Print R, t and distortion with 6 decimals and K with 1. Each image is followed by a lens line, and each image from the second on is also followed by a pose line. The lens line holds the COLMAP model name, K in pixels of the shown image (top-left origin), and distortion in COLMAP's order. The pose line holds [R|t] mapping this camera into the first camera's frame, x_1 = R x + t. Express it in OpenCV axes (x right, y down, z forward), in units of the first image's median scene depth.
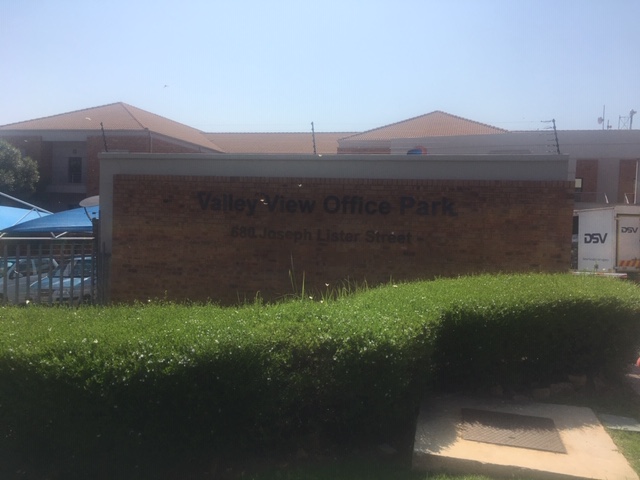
lens RADIAL K [[542.5, 0, 318.0], [0, 542.5, 240.2], [0, 0, 1]] dist [0.091978, -0.114438]
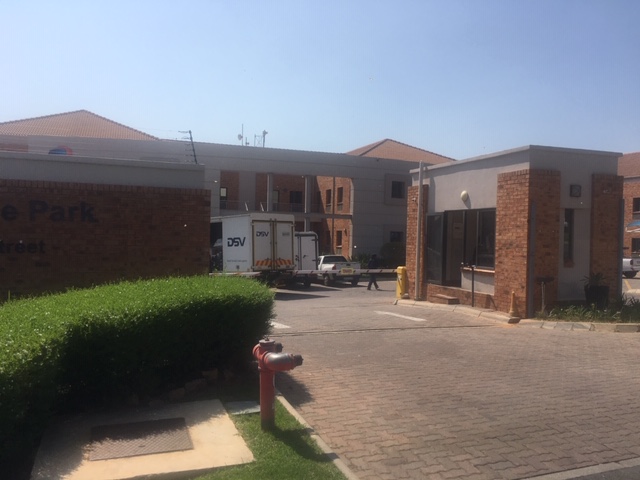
lens RADIAL K [[542.5, 0, 318.0], [0, 542.5, 240.2], [0, 0, 1]] dist [0.091978, -0.114438]
pose [[0.821494, -0.023270, 0.569743, 0.026192], [0.029770, 0.999555, -0.002099, 0.000355], [-0.569440, 0.018685, 0.821820, 0.000950]]
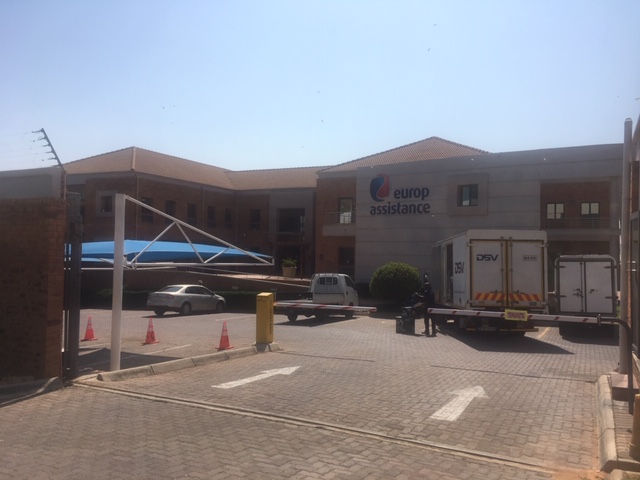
lens RADIAL K [[542.5, 0, 318.0], [0, 542.5, 240.2], [0, 0, 1]] dist [0.091978, -0.114438]
pose [[0.979002, -0.021362, -0.202729, 1.016042], [0.007750, 0.997675, -0.067703, 0.021362], [0.203704, 0.064710, 0.976892, 0.232338]]
